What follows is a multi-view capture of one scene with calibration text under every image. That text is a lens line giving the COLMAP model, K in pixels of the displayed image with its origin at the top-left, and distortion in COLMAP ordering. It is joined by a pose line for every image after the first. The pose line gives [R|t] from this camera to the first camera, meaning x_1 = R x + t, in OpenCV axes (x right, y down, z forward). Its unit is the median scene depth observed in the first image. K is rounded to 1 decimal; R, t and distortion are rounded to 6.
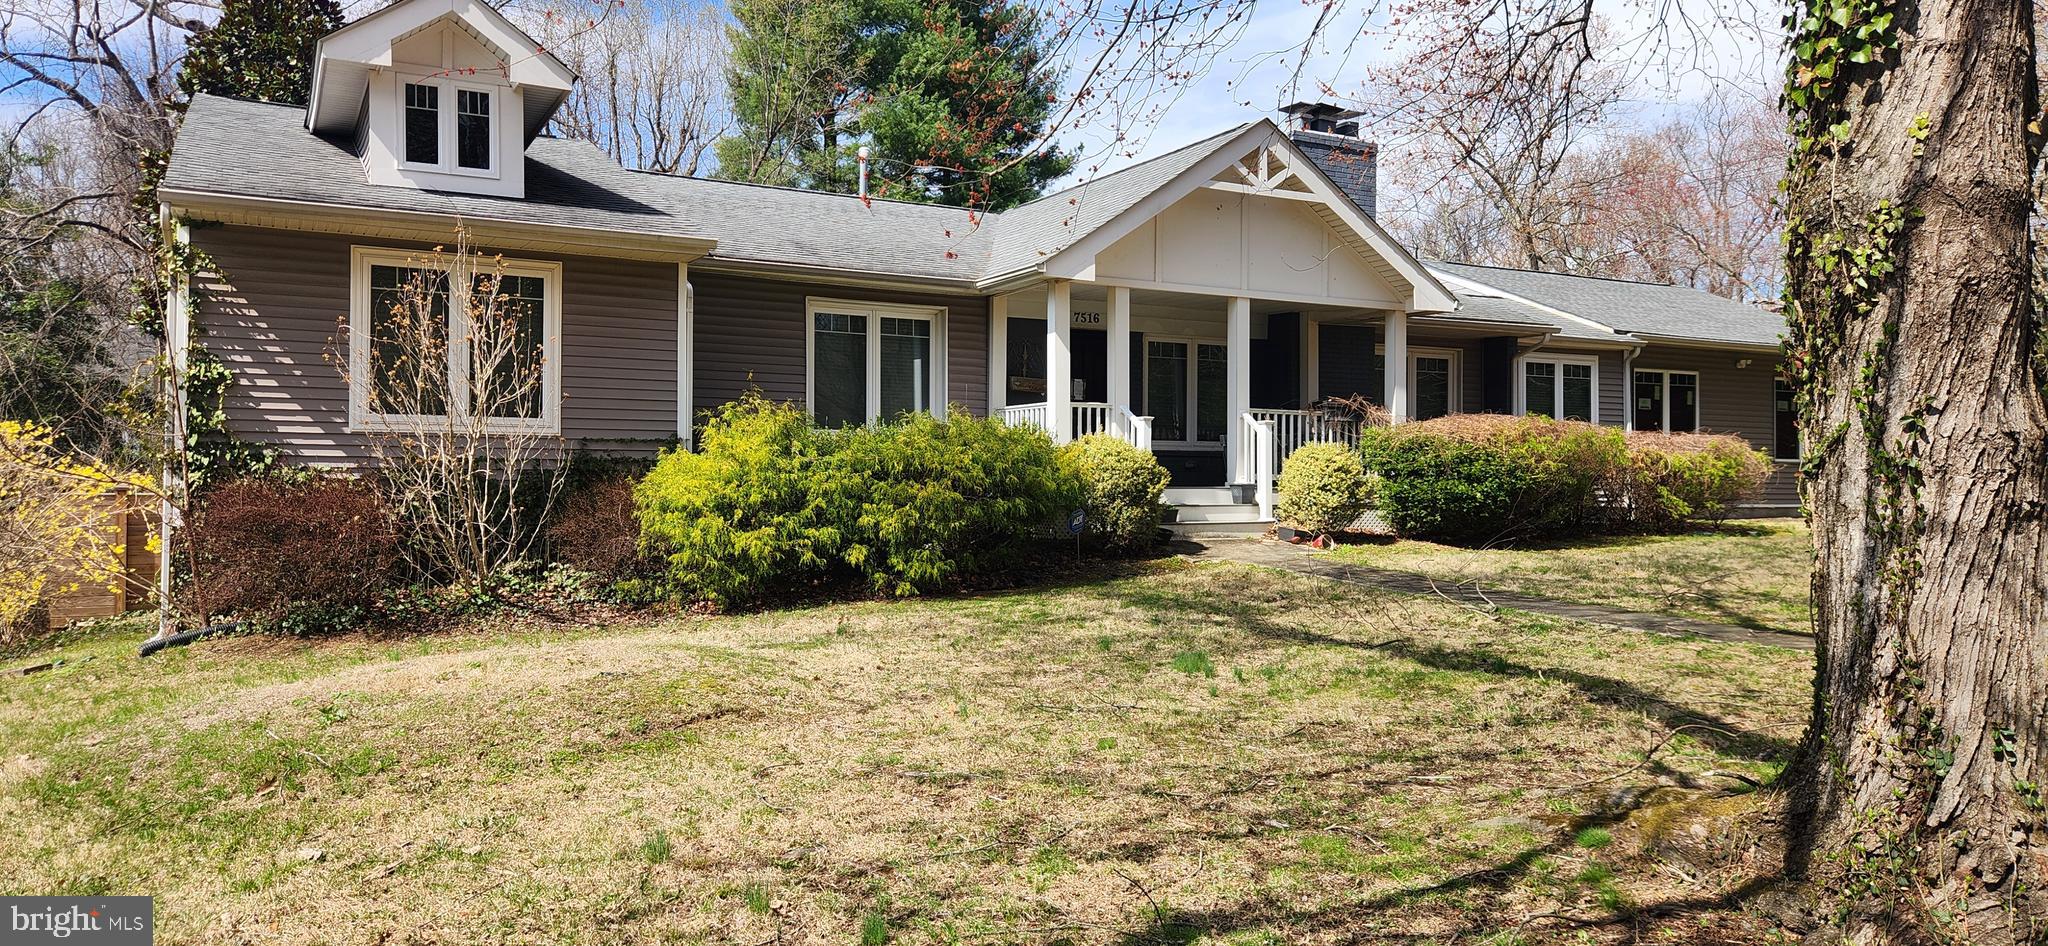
lens RADIAL K [[1380.2, 0, 1007.7], [0, 1380.2, 465.5], [0, 0, 1]] dist [0.089482, -0.094803]
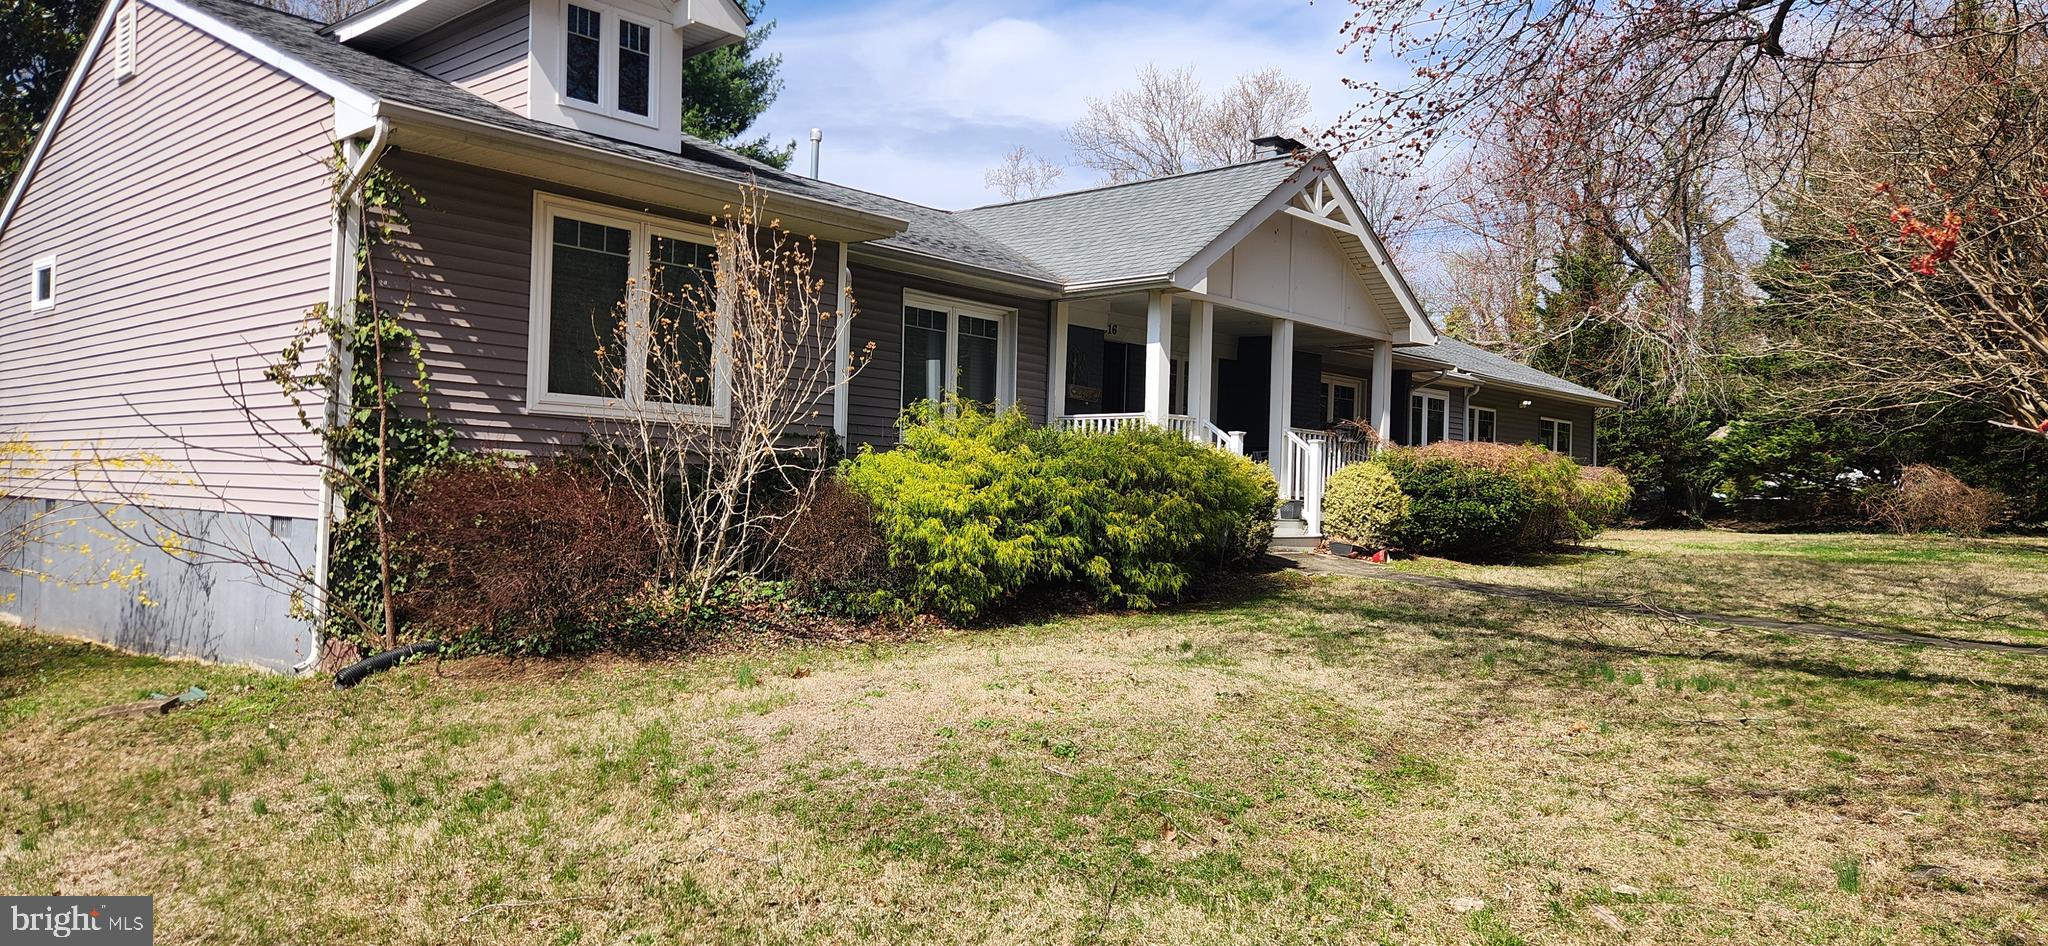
lens RADIAL K [[1380.2, 0, 1040.9], [0, 1380.2, 477.7], [0, 0, 1]] dist [0.089482, -0.094803]
pose [[0.943490, 0.030670, 0.329979, -0.365141], [-0.031237, 0.999506, -0.003586, 0.006542], [-0.329925, -0.006924, 0.943982, 0.088757]]
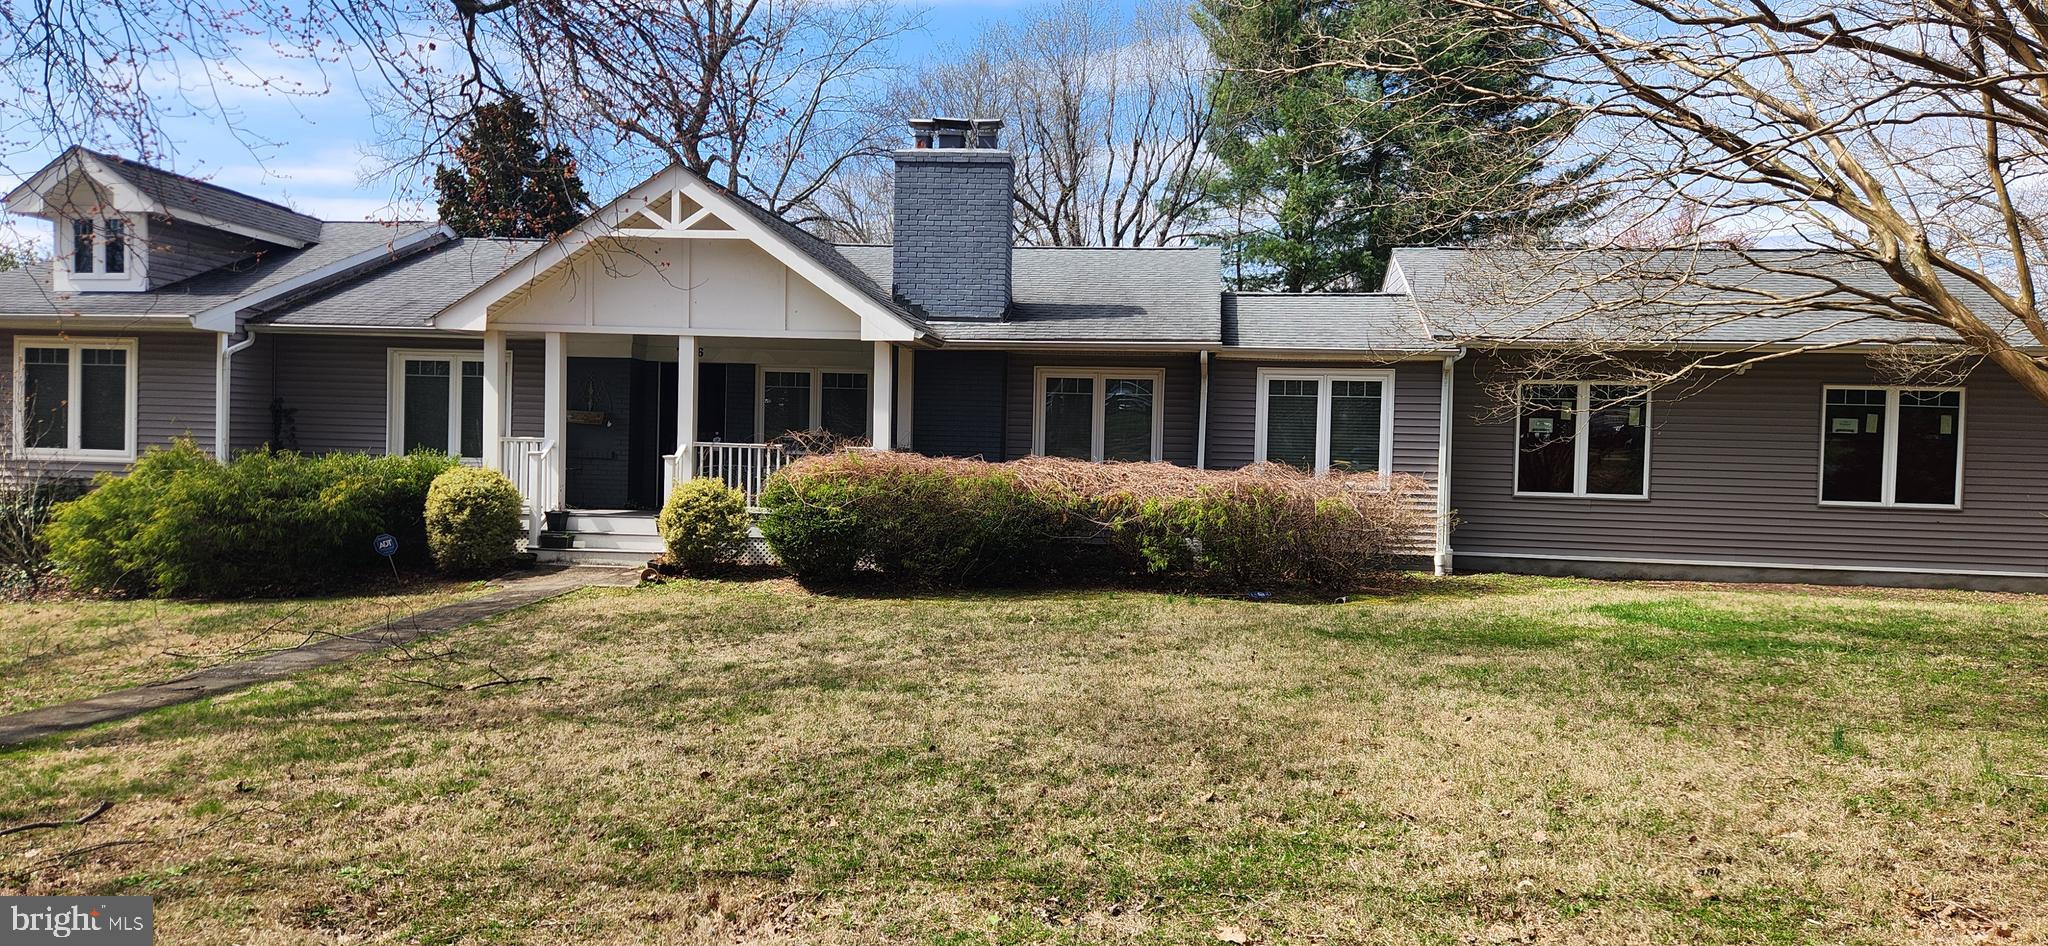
lens RADIAL K [[1380.2, 0, 1029.6], [0, 1380.2, 488.0], [0, 0, 1]] dist [0.089482, -0.094803]
pose [[0.815234, 0.031301, -0.578285, 1.048410], [-0.015015, 0.999345, 0.032924, -0.048056], [0.578937, -0.018158, 0.815170, 0.318505]]
